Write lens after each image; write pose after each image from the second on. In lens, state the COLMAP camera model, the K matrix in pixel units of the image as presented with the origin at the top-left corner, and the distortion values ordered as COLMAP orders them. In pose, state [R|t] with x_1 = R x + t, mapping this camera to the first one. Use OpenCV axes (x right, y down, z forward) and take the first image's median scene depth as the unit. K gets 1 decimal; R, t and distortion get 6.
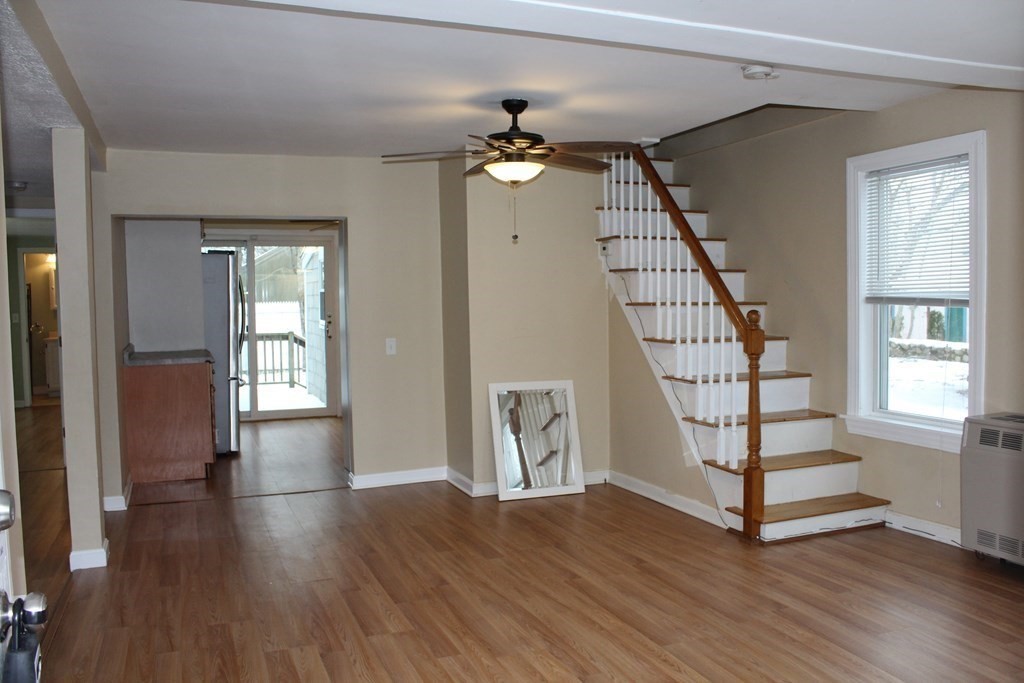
lens RADIAL K [[861.6, 0, 512.0], [0, 861.6, 341.5], [0, 0, 1]] dist [-0.159307, 0.152843]
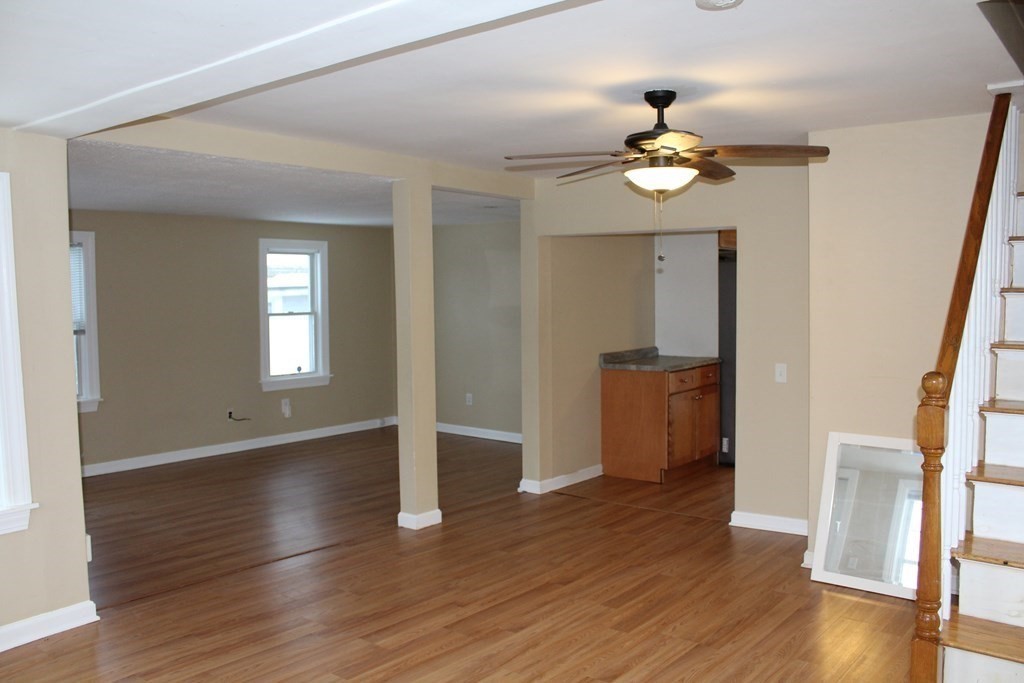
lens RADIAL K [[861.6, 0, 512.0], [0, 861.6, 341.5], [0, 0, 1]] dist [-0.159307, 0.152843]
pose [[0.515555, 0.065273, -0.854367, 0.651004], [-0.060241, 0.997388, 0.039849, -0.067041], [0.854736, 0.030923, 0.518140, 0.464462]]
